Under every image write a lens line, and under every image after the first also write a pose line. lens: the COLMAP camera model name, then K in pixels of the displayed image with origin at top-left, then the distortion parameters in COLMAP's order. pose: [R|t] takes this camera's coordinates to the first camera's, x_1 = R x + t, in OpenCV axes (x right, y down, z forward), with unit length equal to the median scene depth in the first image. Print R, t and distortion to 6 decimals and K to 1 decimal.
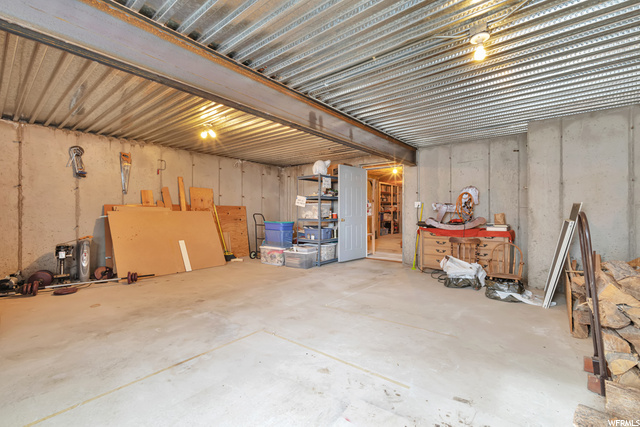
lens RADIAL K [[282.5, 0, 320.2], [0, 282.5, 213.0], [0, 0, 1]] dist [-0.001409, 0.000467]
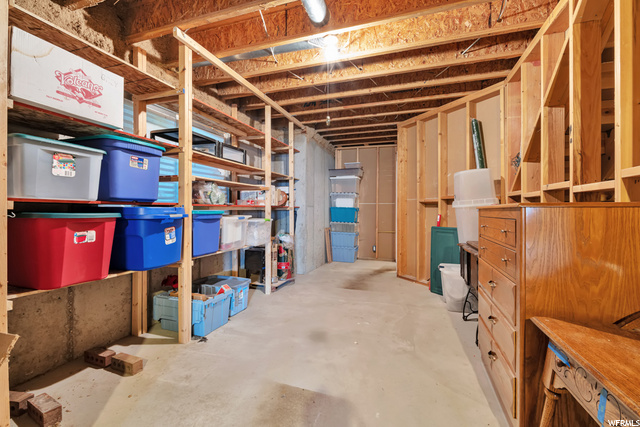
lens RADIAL K [[282.5, 0, 319.9], [0, 282.5, 211.1], [0, 0, 1]] dist [-0.001409, 0.000467]
pose [[0.934151, -0.005525, 0.356836, 0.204895], [0.006098, 0.999981, -0.000482, -0.001893], [-0.356827, 0.002626, 0.934167, 0.734860]]
